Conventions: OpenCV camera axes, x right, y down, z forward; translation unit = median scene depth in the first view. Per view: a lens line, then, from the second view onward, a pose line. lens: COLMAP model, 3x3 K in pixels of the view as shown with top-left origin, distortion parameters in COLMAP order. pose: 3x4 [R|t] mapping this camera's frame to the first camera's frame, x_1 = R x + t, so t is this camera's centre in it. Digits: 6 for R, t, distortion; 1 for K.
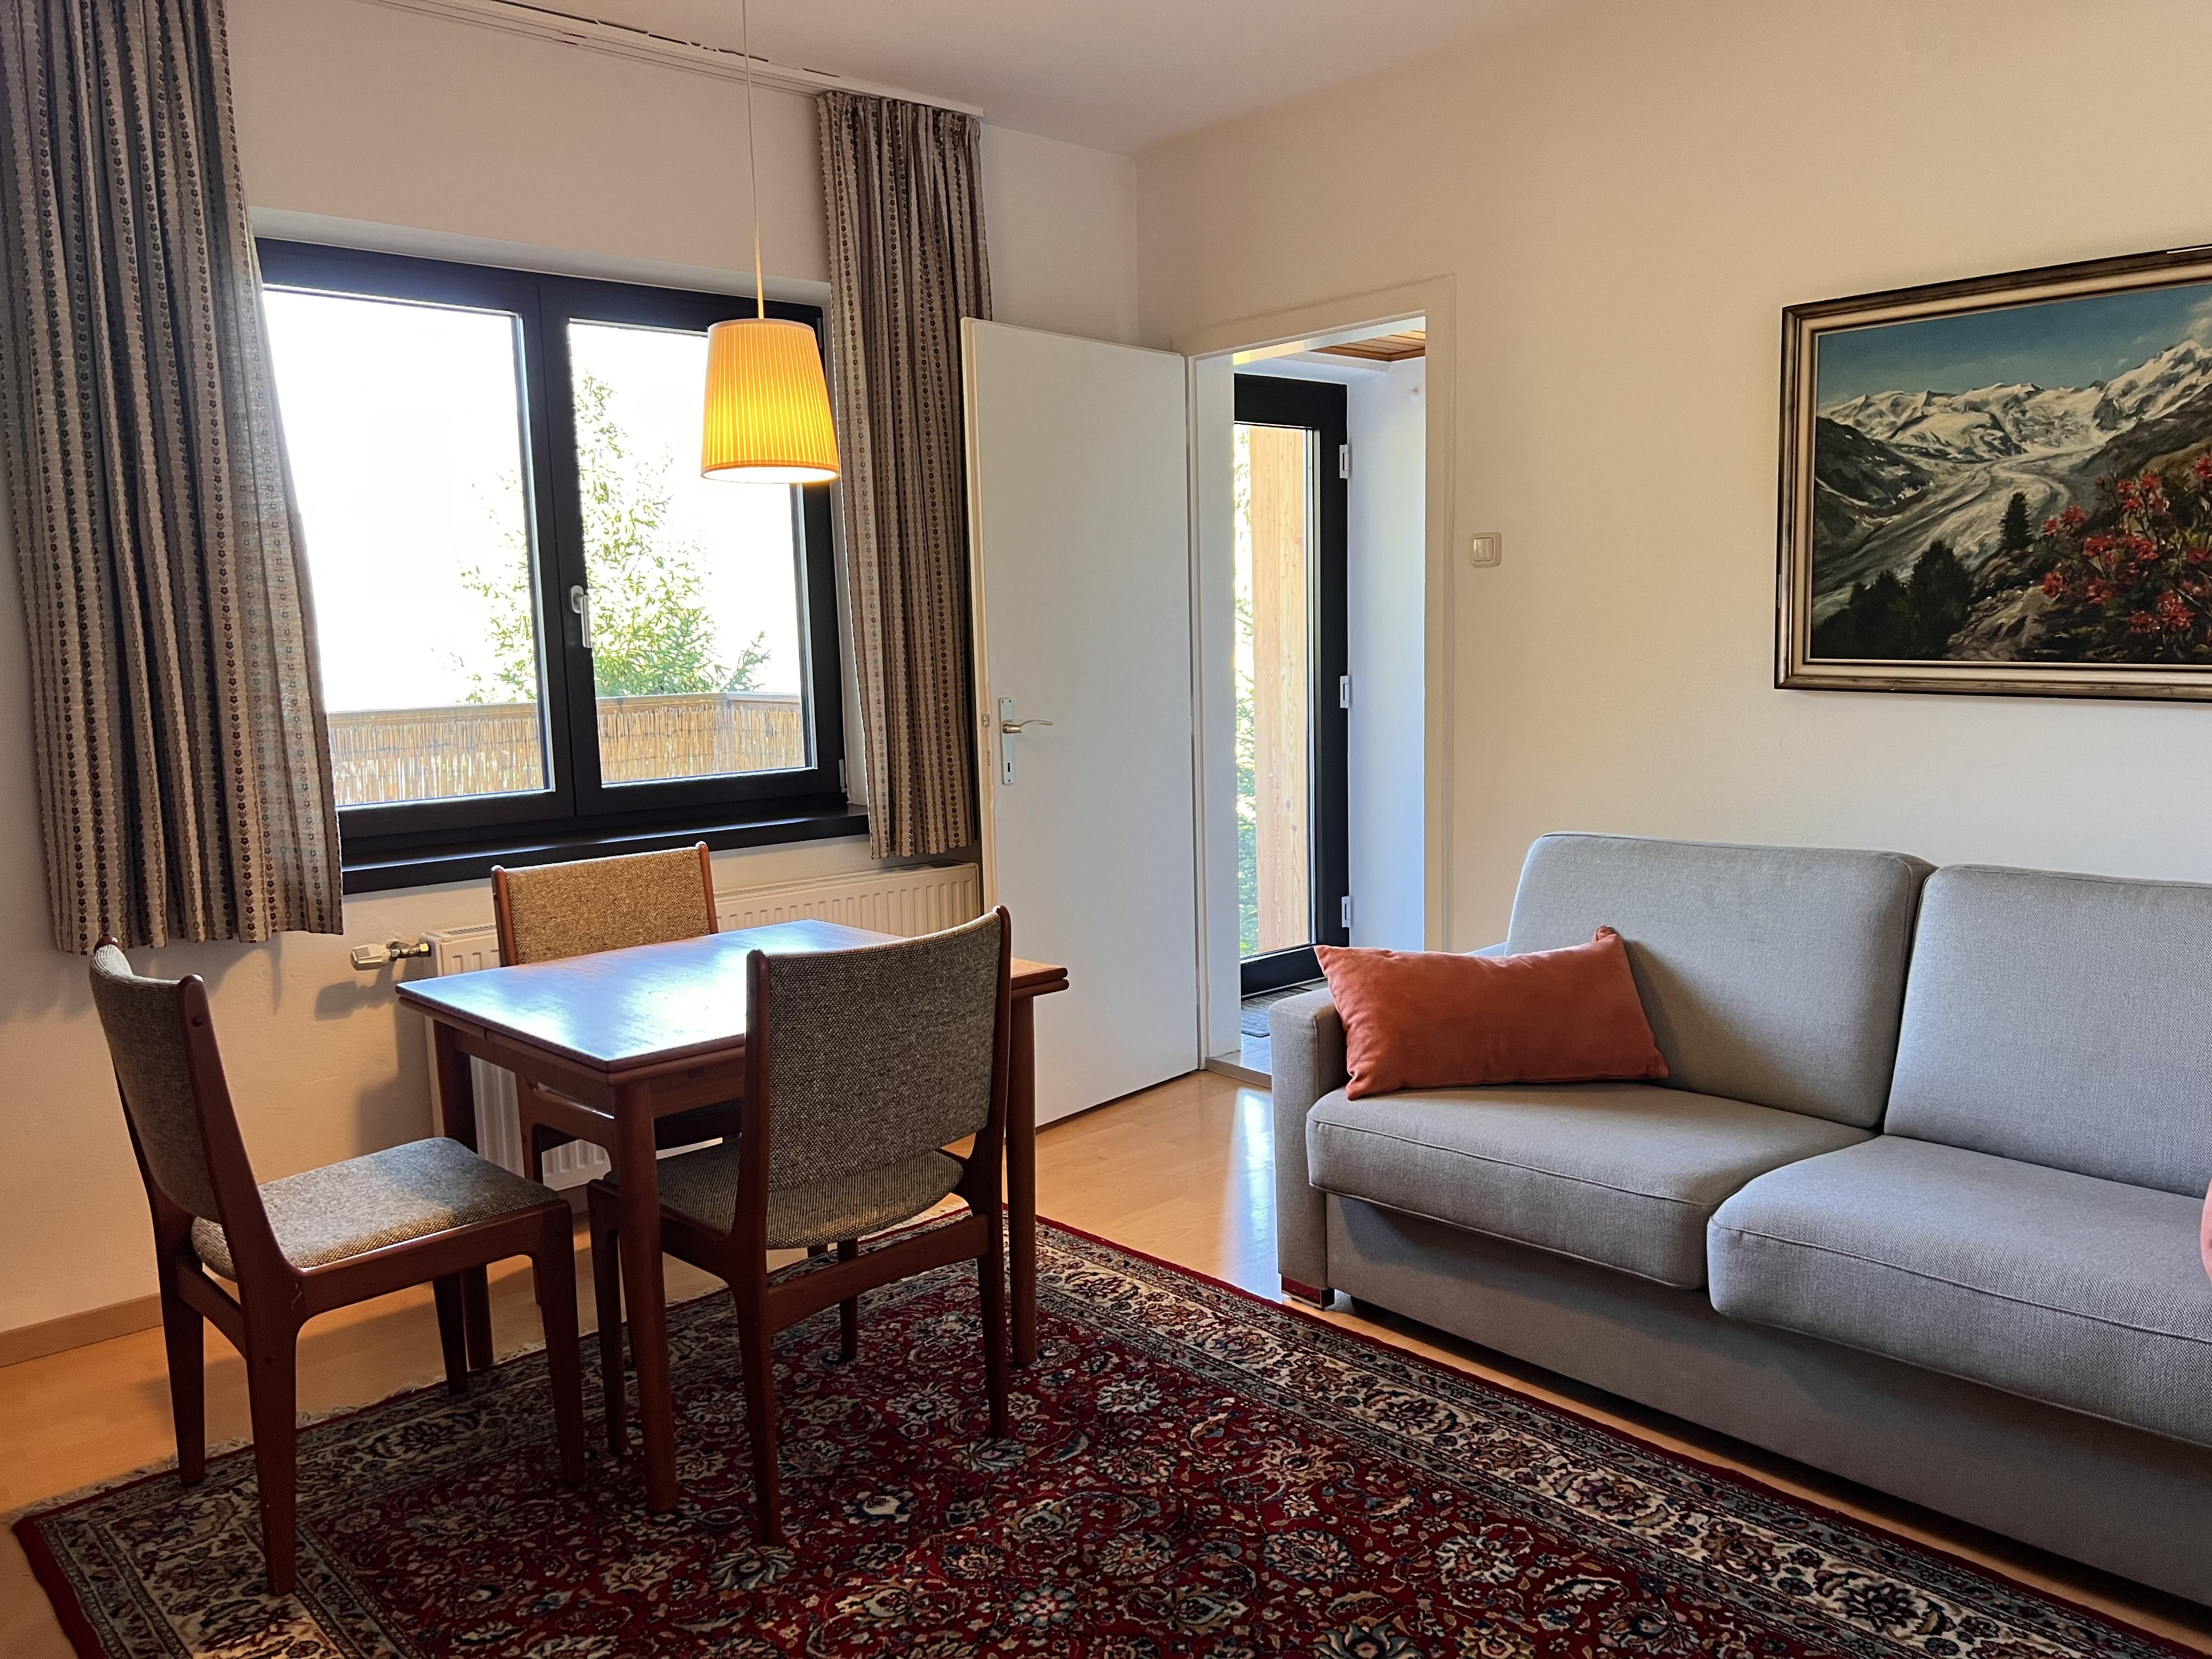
lens RADIAL K [[1687.5, 0, 1108.7], [0, 1687.5, 812.8], [0, 0, 1]] dist [0.054923, -0.038606]
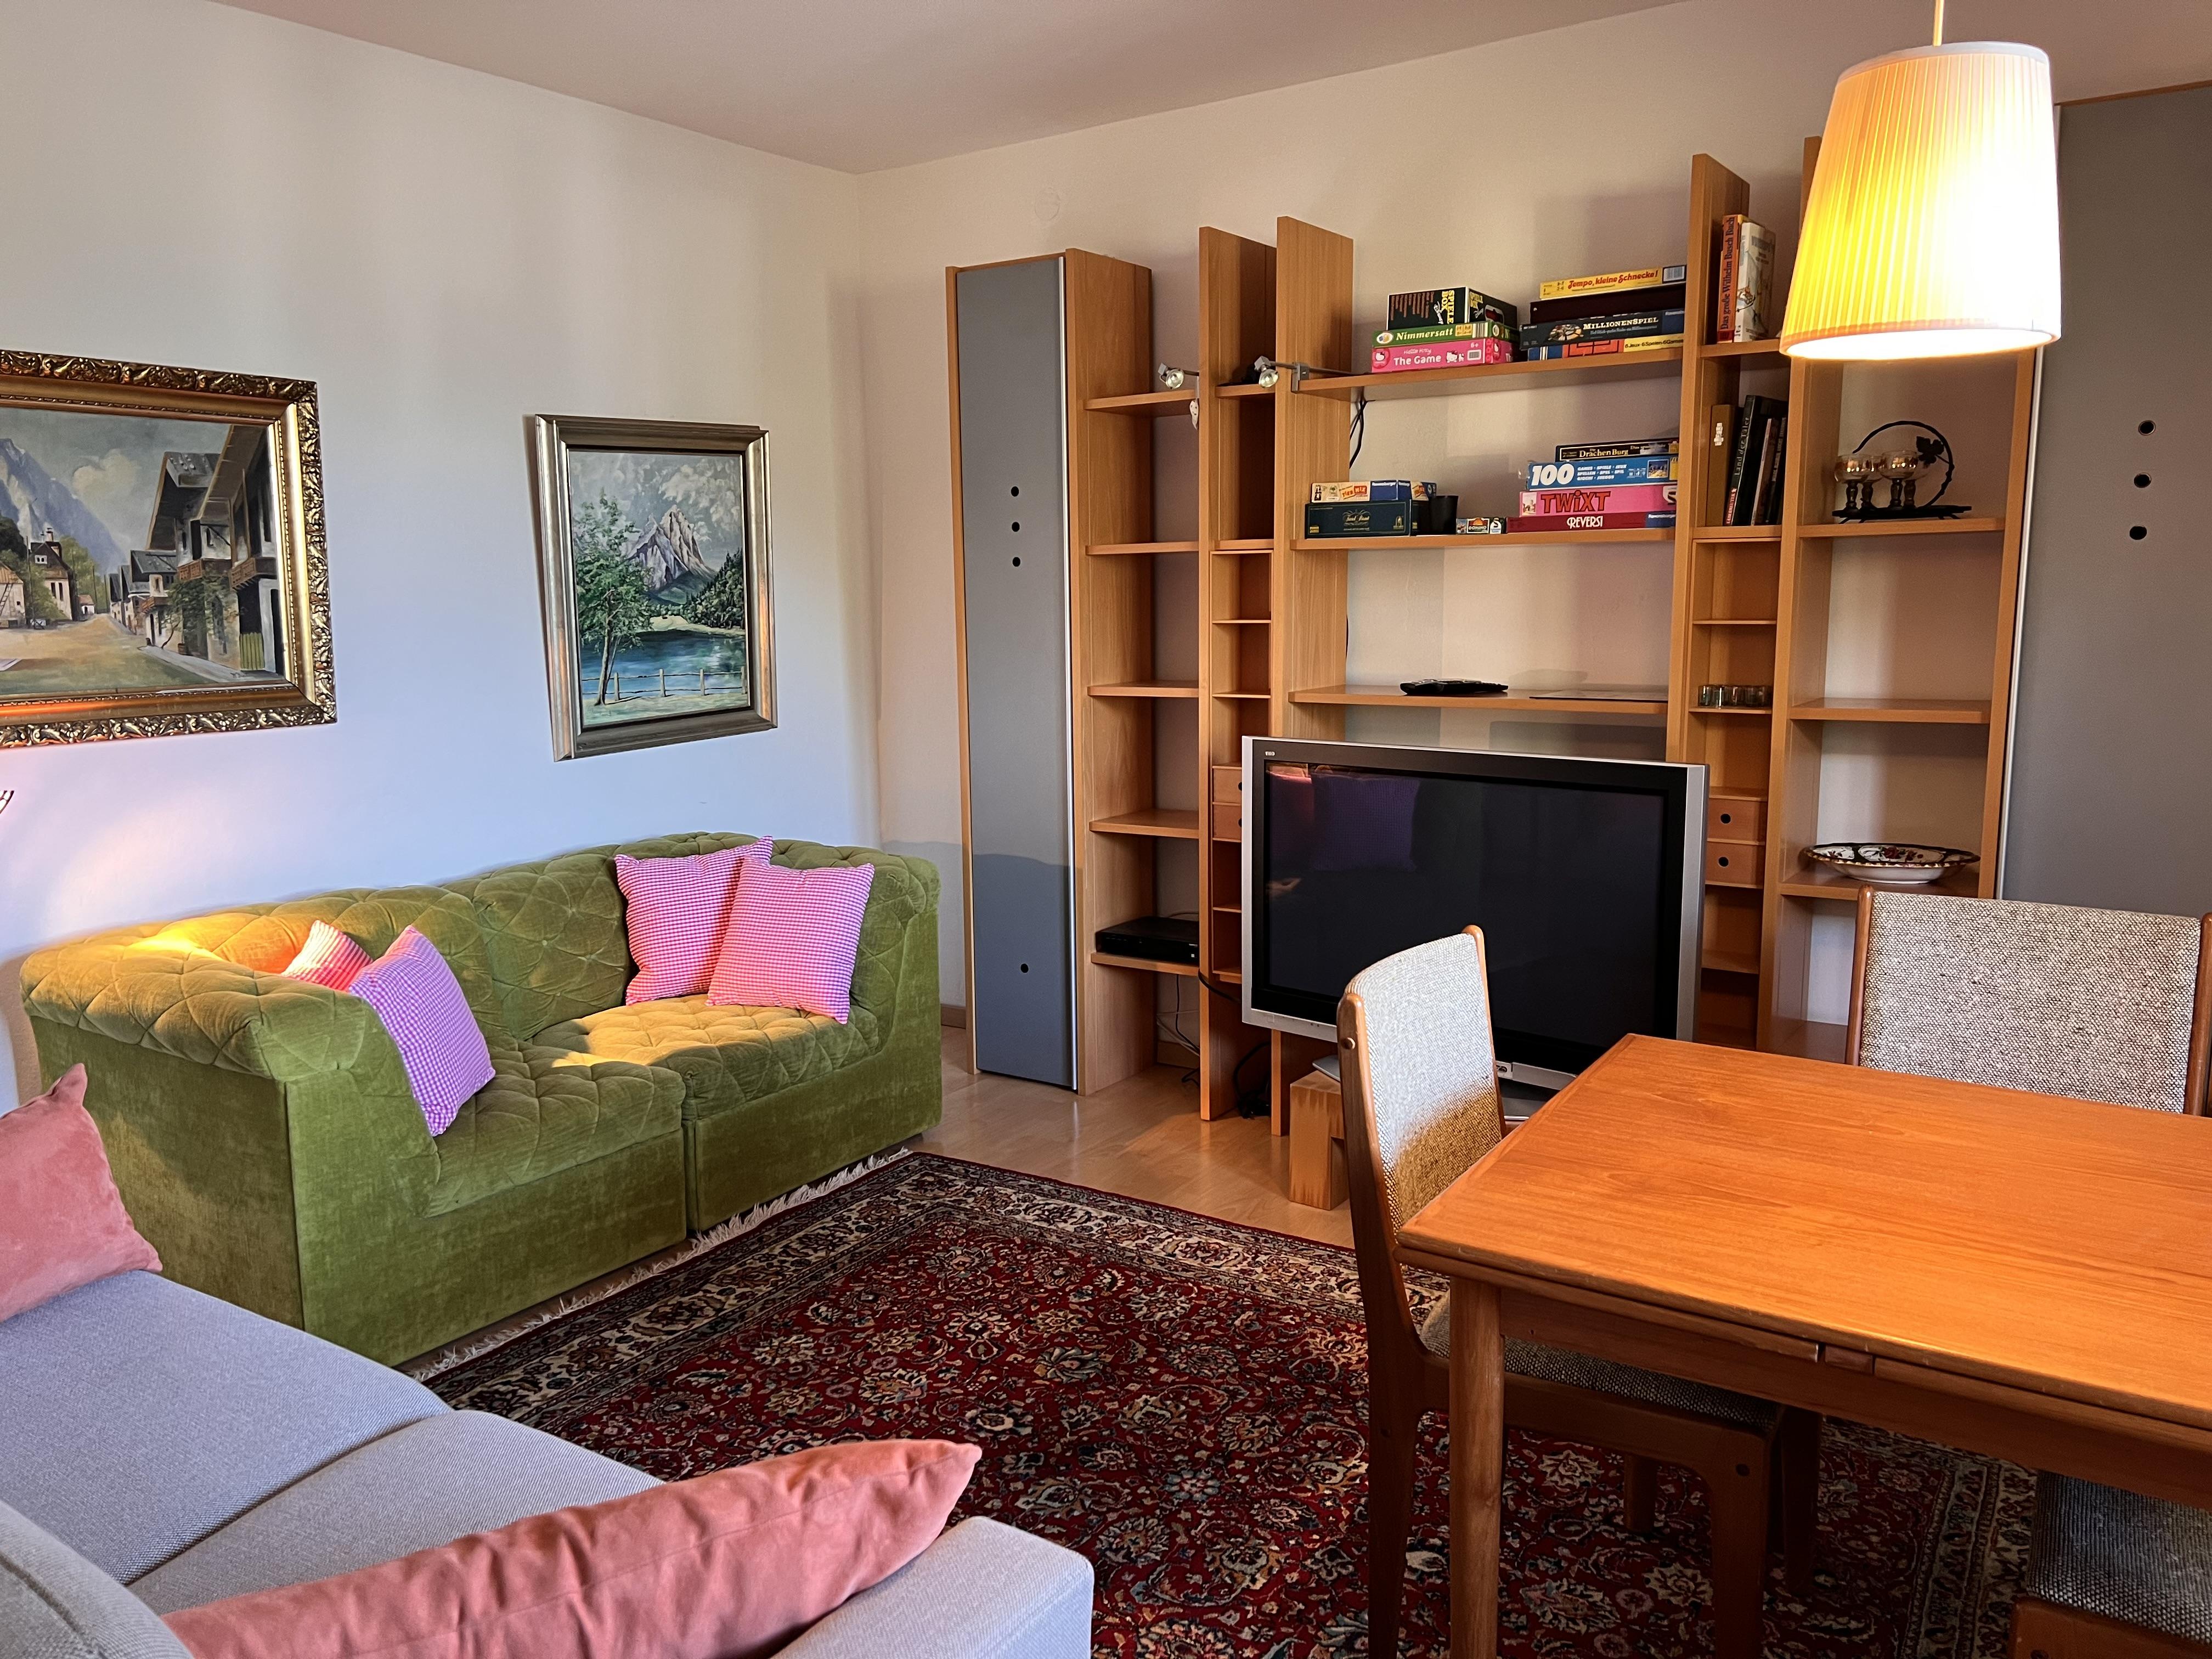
lens RADIAL K [[1687.5, 0, 1104.7], [0, 1687.5, 838.5], [0, 0, 1]] dist [0.054923, -0.038606]
pose [[-0.966401, 0.081168, -0.243888, 0.190450], [0.013114, 0.963166, 0.268589, -0.187629], [0.256705, 0.256366, -0.931869, 1.413798]]
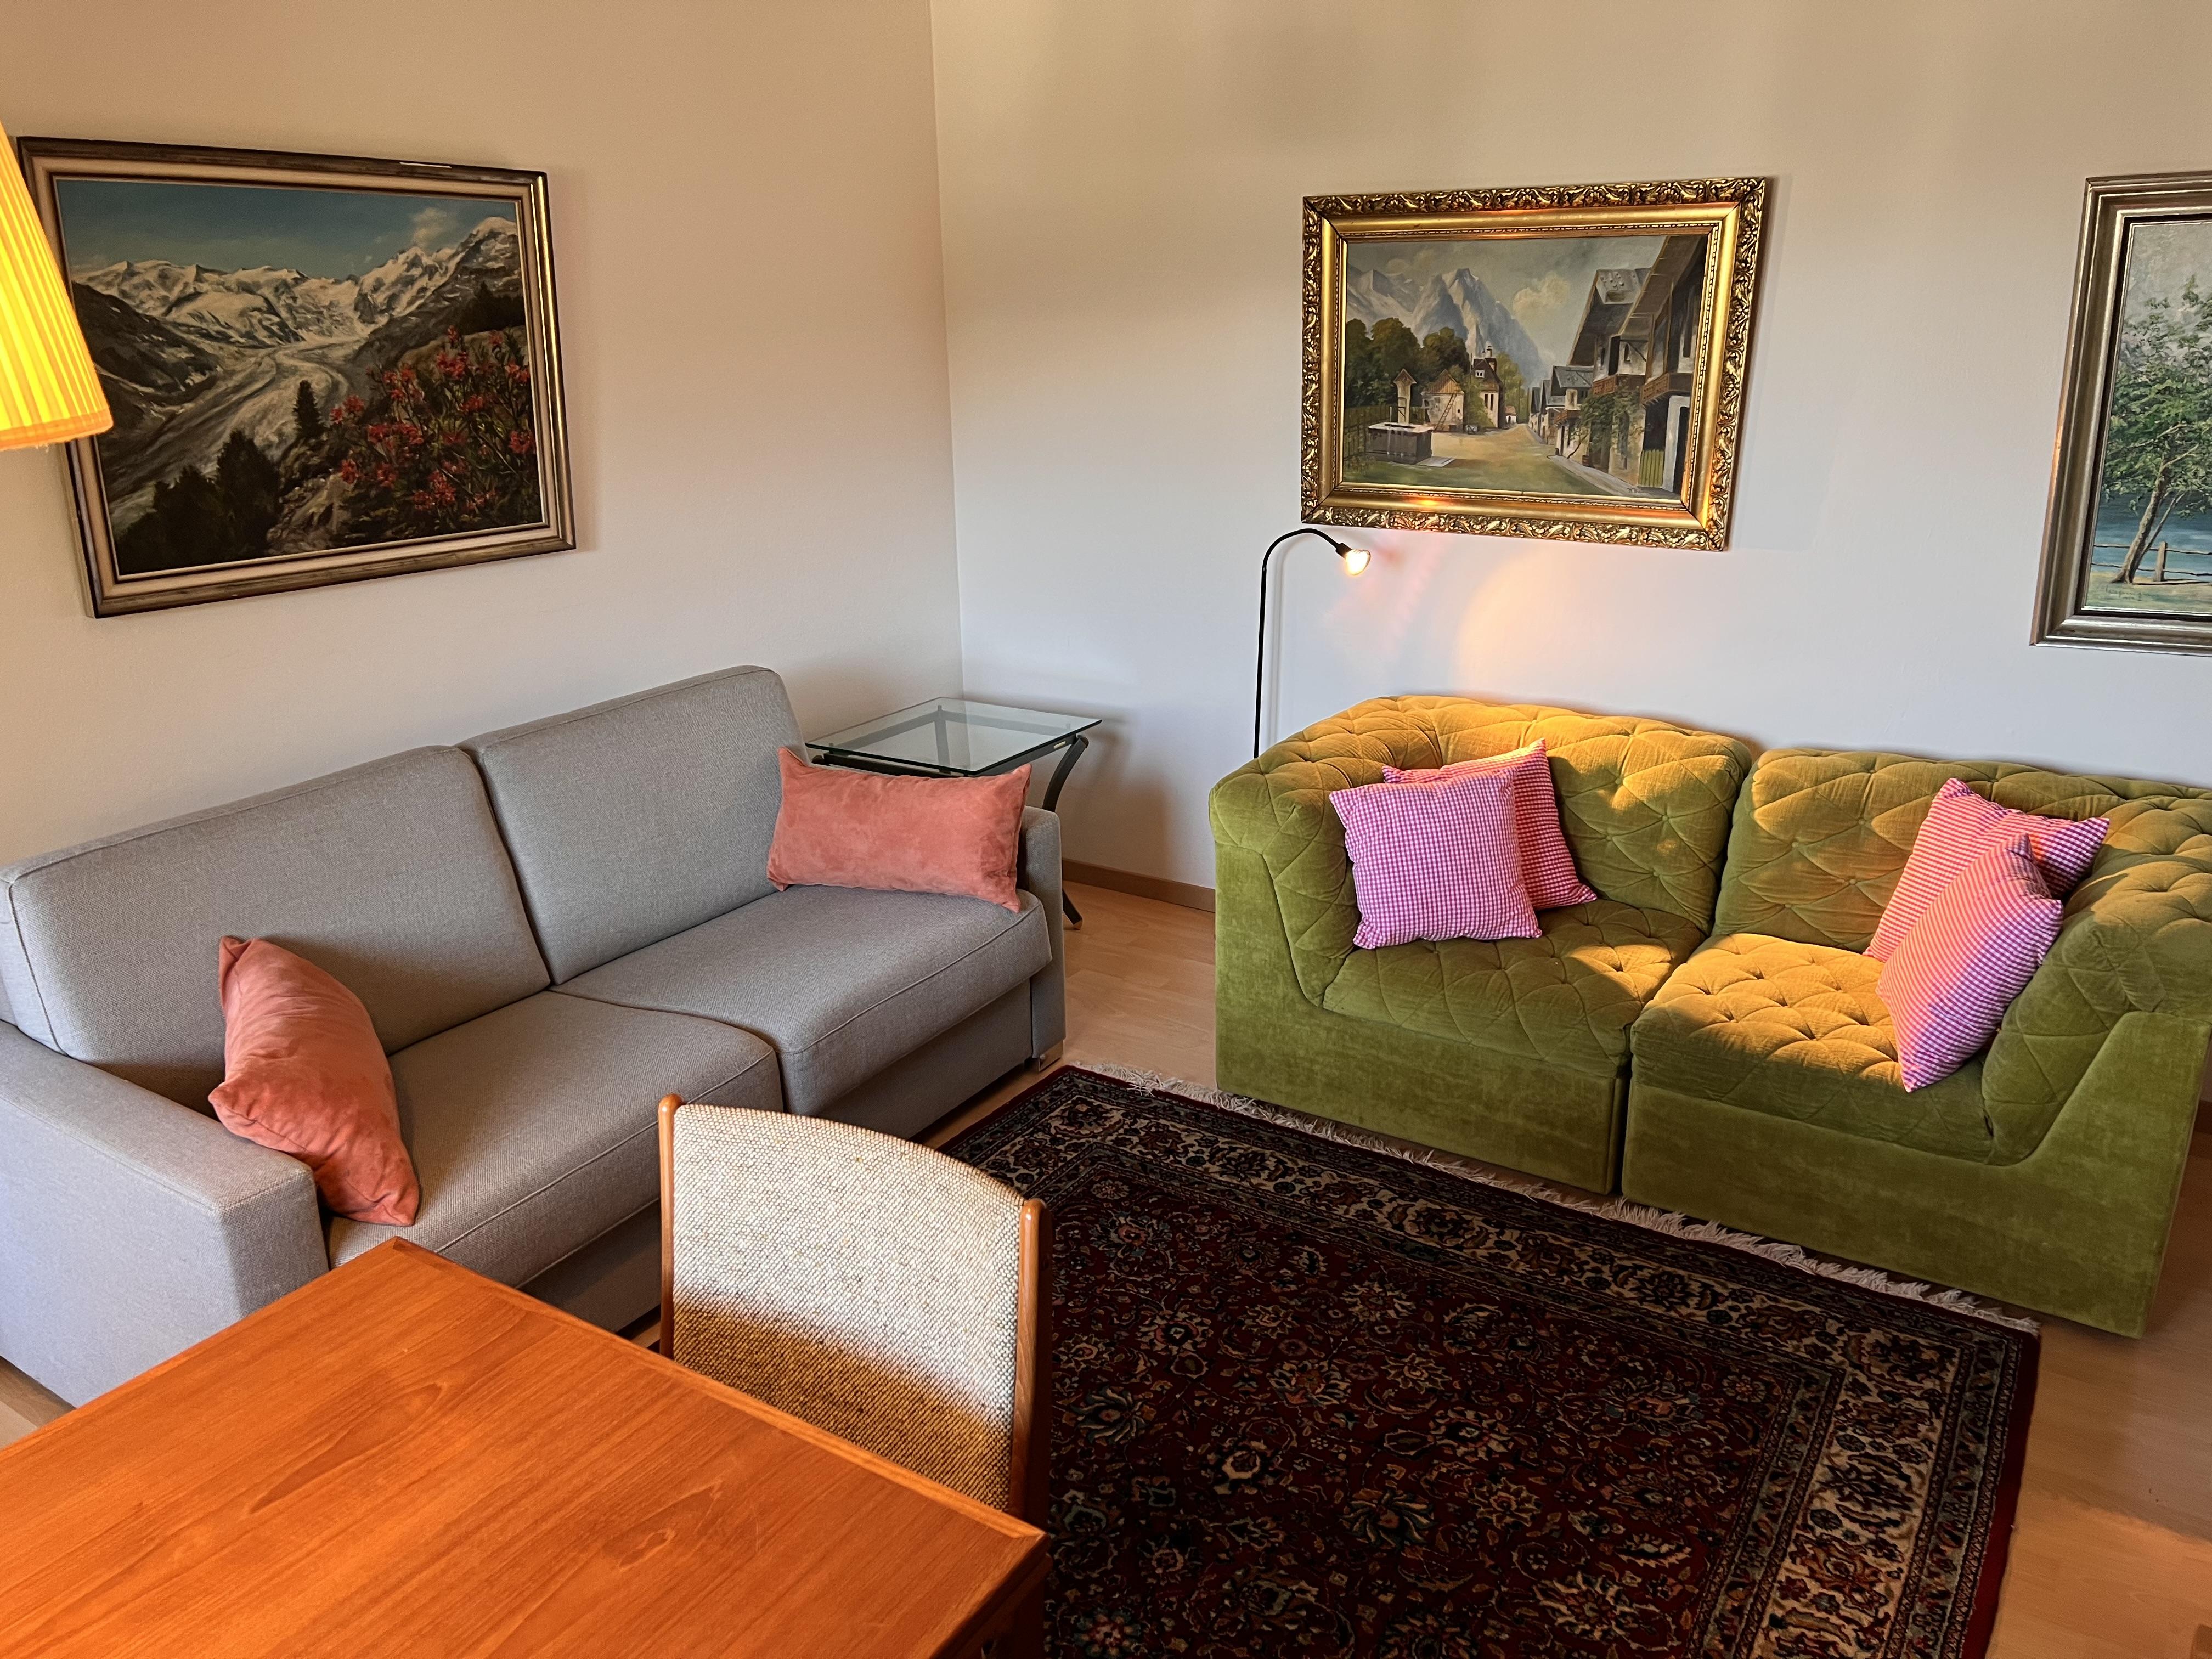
lens RADIAL K [[1687.5, 0, 1107.1], [0, 1687.5, 834.0], [0, 0, 1]] dist [0.054923, -0.038606]
pose [[-0.254165, -0.274864, 0.927281, -0.589448], [0.135723, 0.939142, 0.315581, -0.189317], [-0.957591, 0.206063, -0.201392, 0.802532]]
